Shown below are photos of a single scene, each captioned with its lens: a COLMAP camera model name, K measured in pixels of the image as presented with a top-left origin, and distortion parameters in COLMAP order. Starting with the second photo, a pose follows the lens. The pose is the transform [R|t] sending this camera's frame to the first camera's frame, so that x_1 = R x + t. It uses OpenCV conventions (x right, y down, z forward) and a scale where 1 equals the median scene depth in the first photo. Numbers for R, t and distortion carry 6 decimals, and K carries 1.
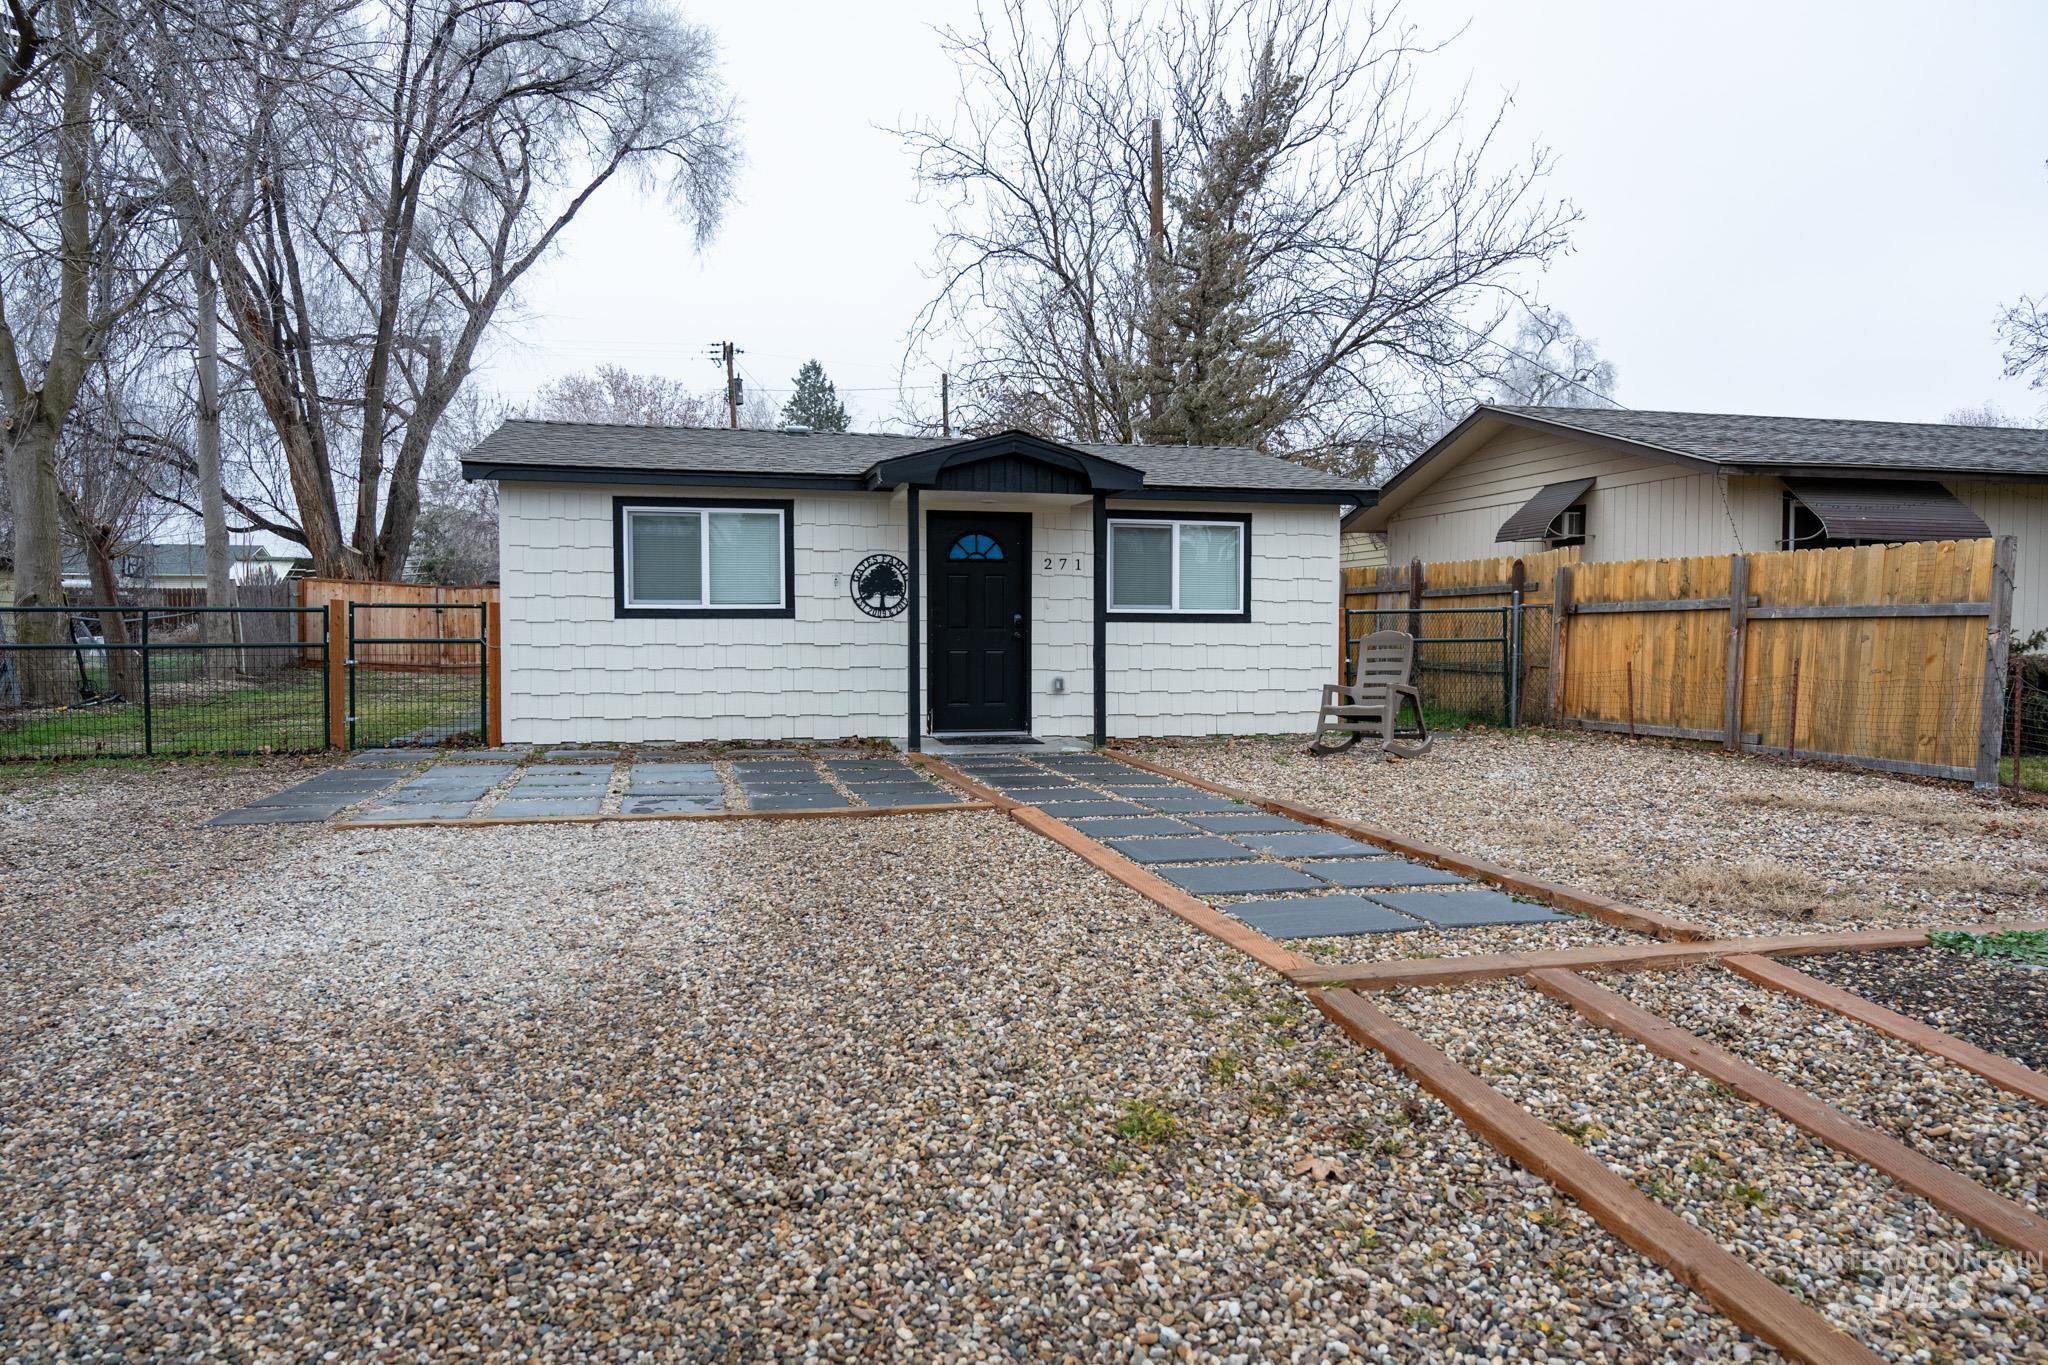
lens RADIAL K [[1341.3, 0, 1024.0], [0, 1341.3, 682.5], [0, 0, 1]] dist [-0.006075, -0.001760]
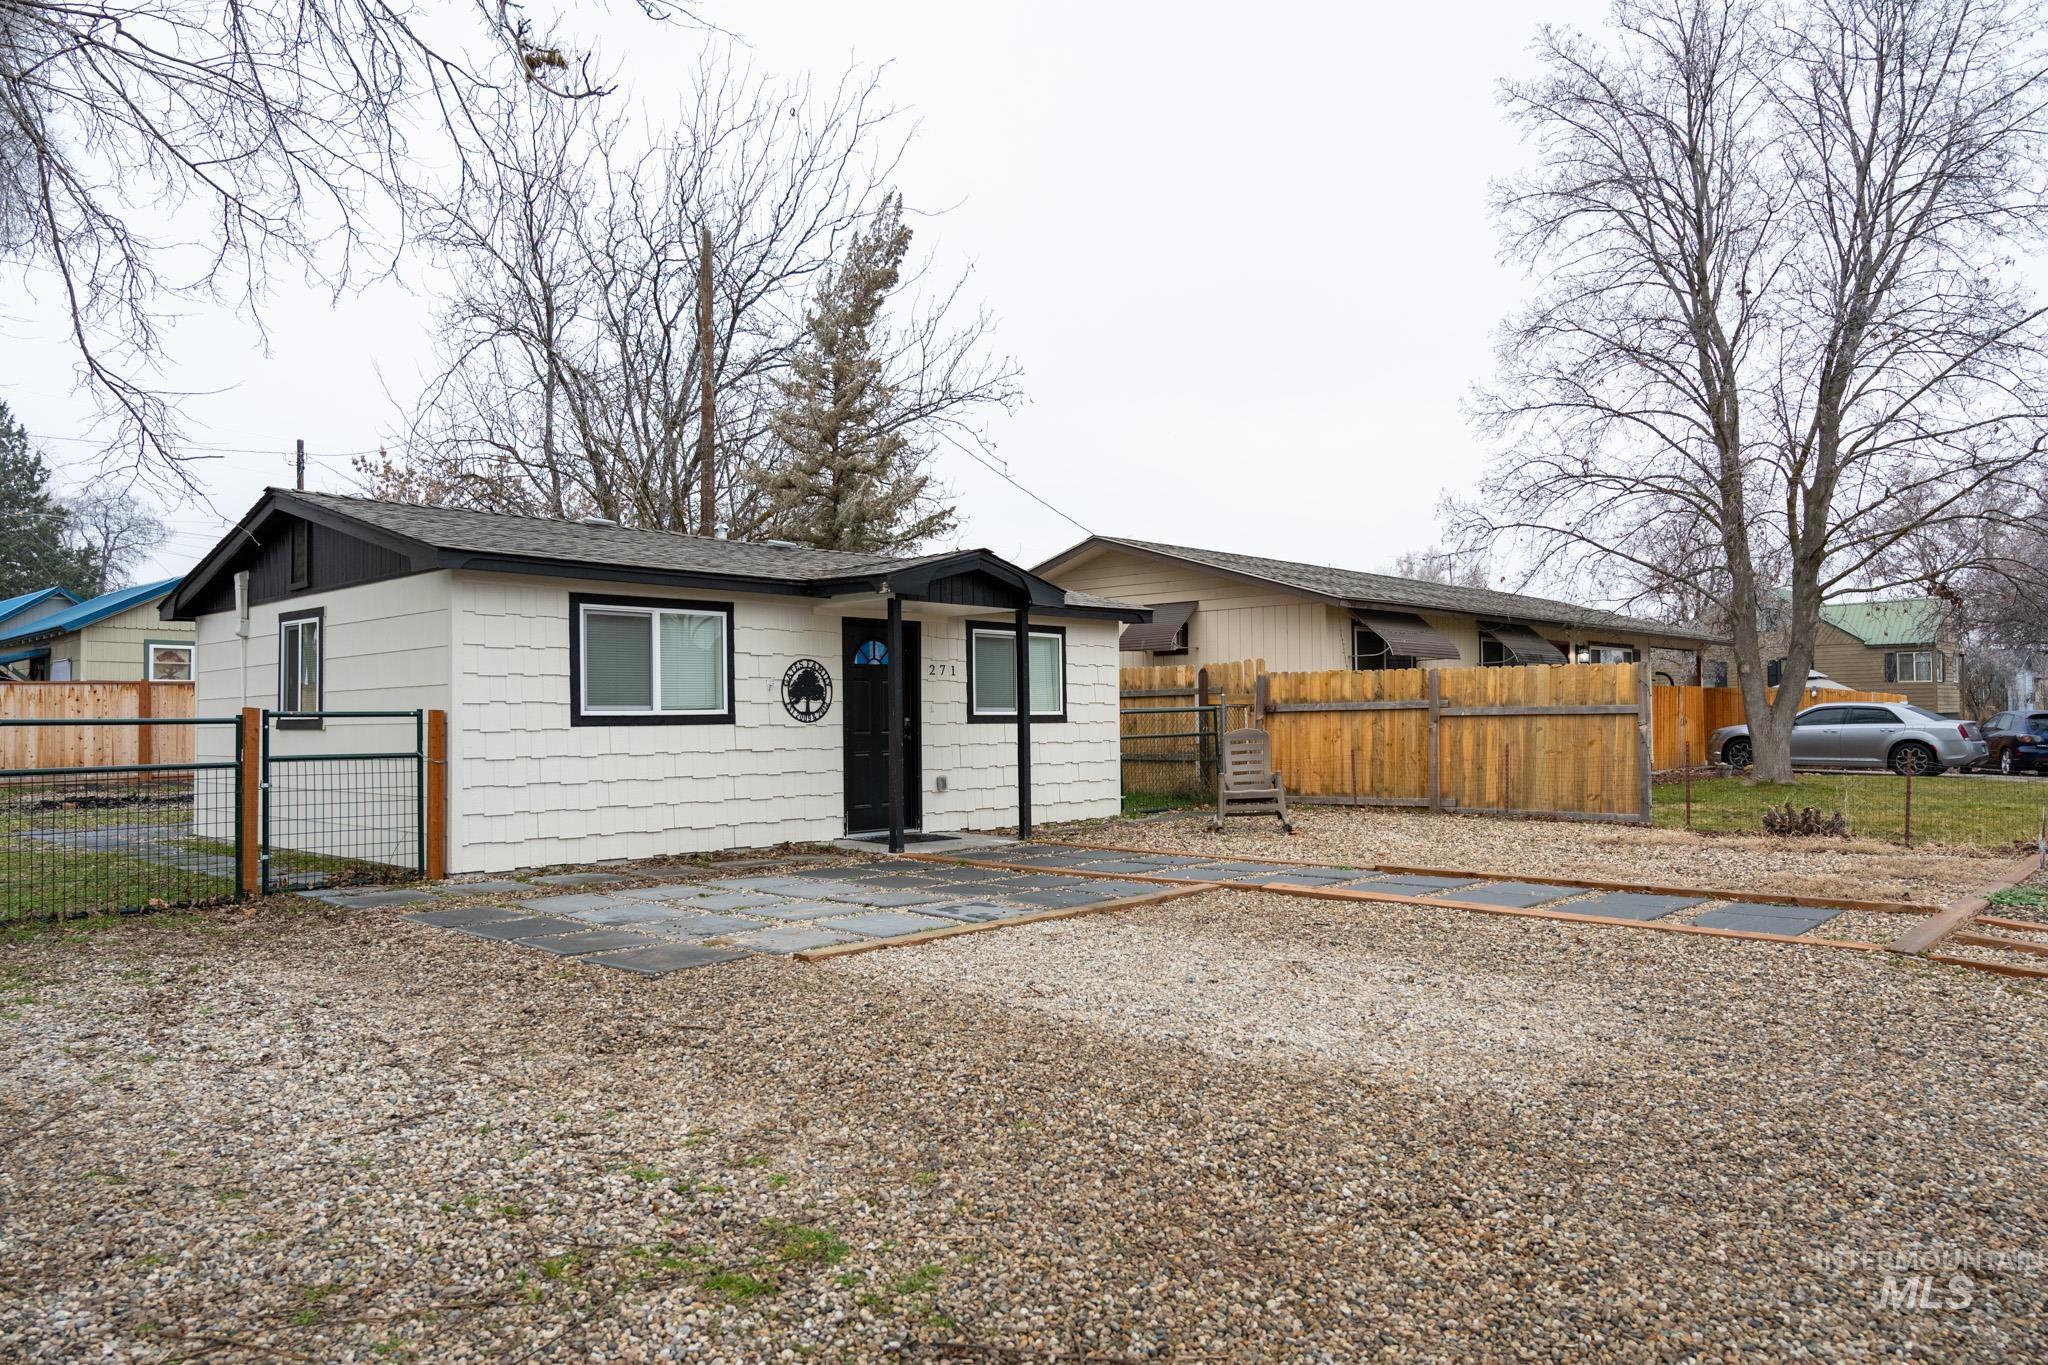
lens RADIAL K [[1341.3, 0, 1024.0], [0, 1341.3, 682.5], [0, 0, 1]] dist [-0.006075, -0.001760]
pose [[0.838116, 0.004368, 0.545475, -0.505422], [0.033497, 0.997669, -0.059458, -0.012565], [-0.544463, 0.068104, 0.836015, 0.069874]]
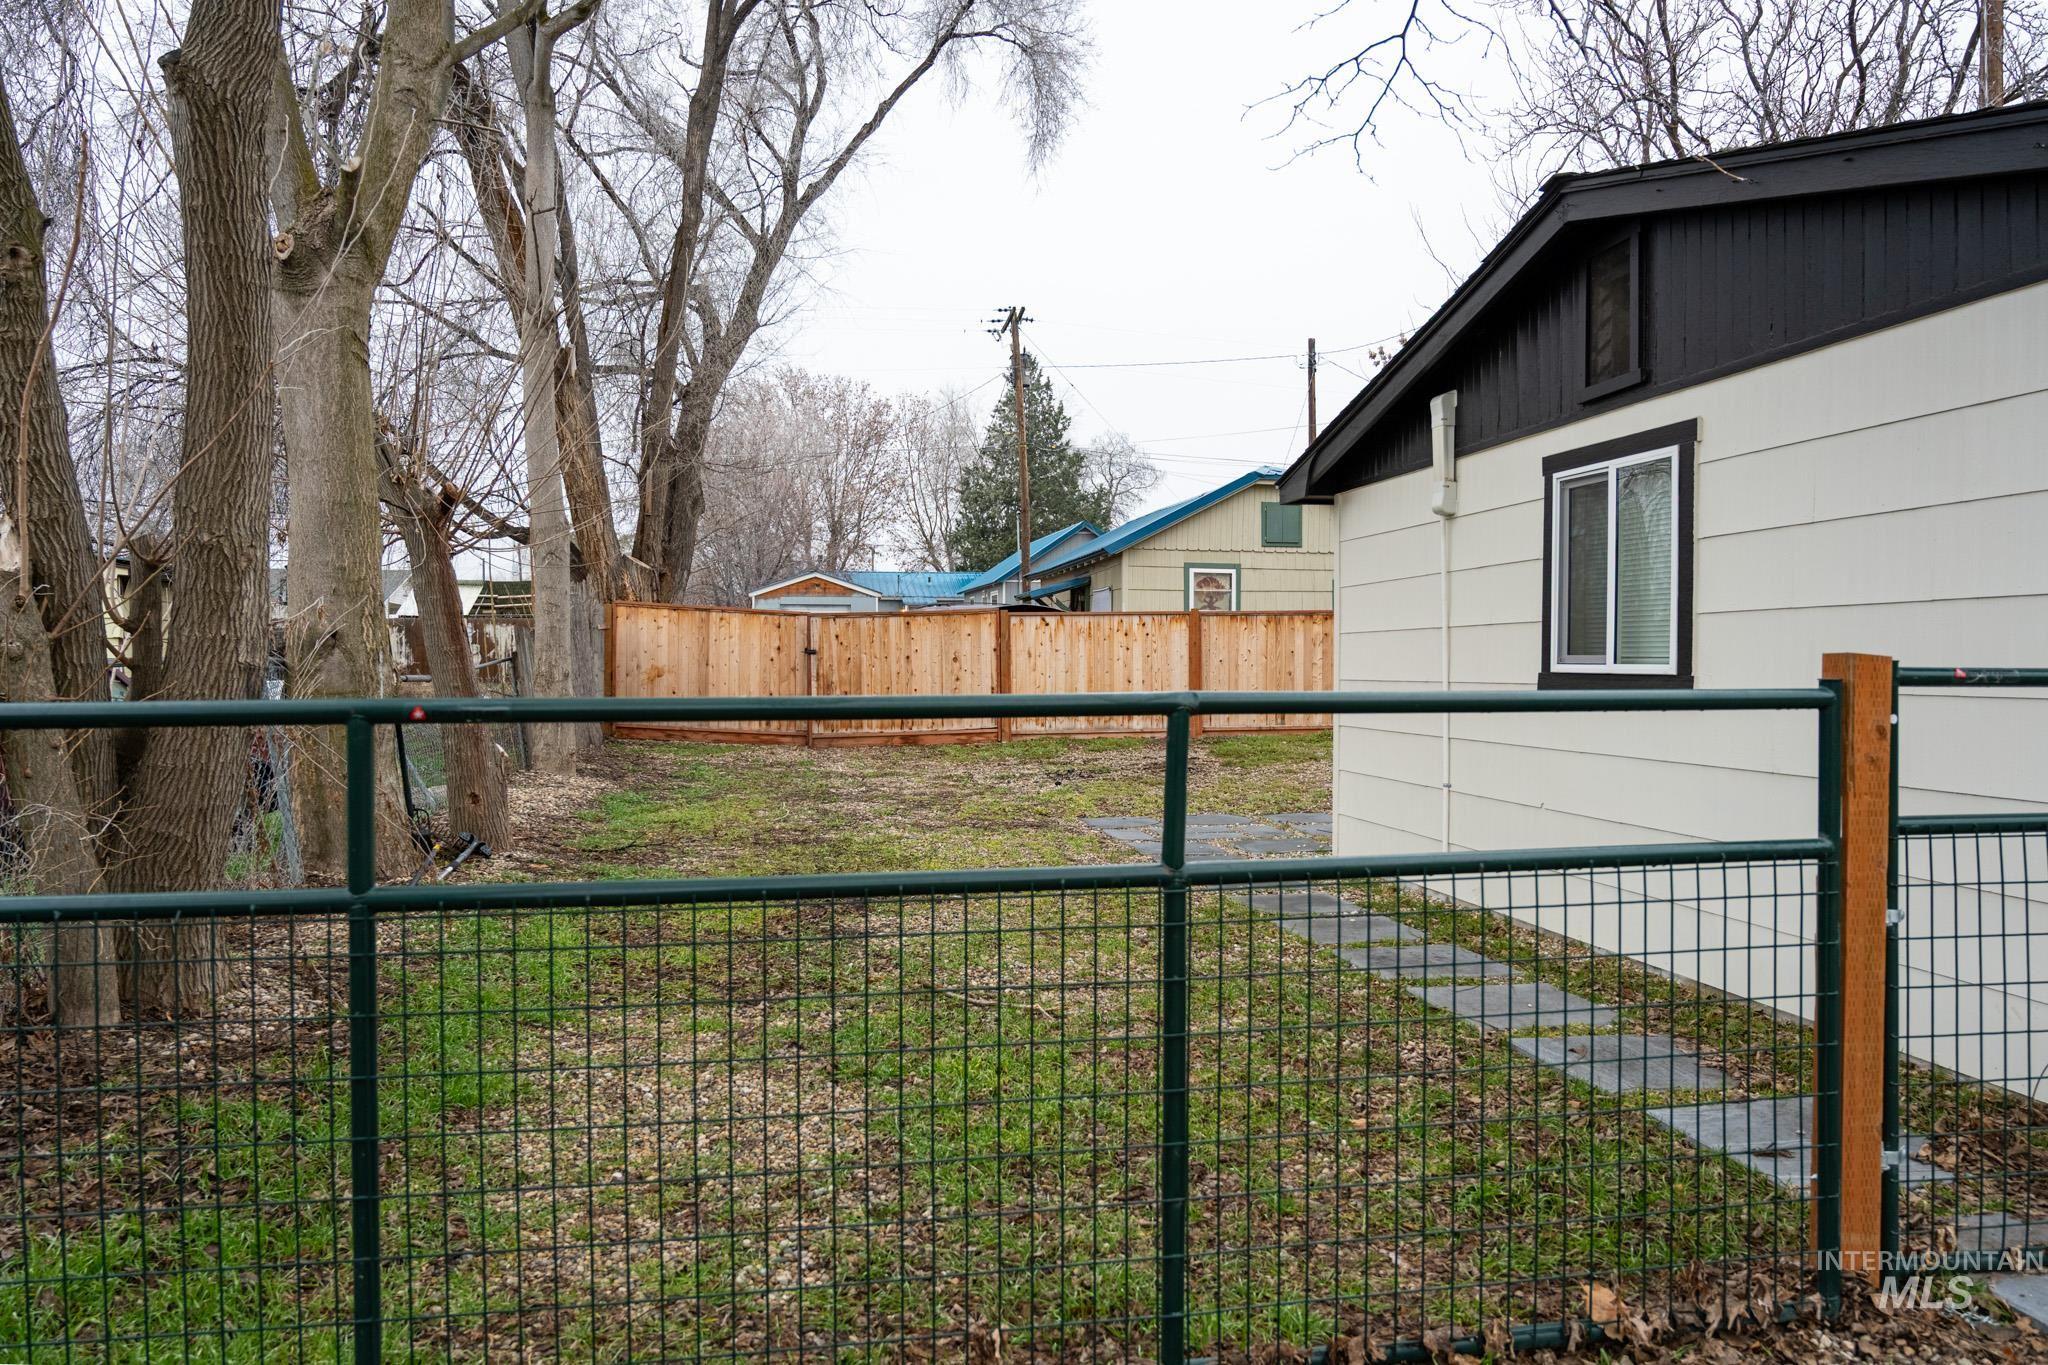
lens RADIAL K [[1412.4, 0, 1024.0], [0, 1412.4, 682.5], [0, 0, 1]] dist [-0.010593, -0.002029]
pose [[0.996812, 0.001769, -0.079769, -0.576028], [-0.003706, 0.999702, -0.024134, -0.045422], [0.079703, 0.024352, 0.996521, 0.669840]]
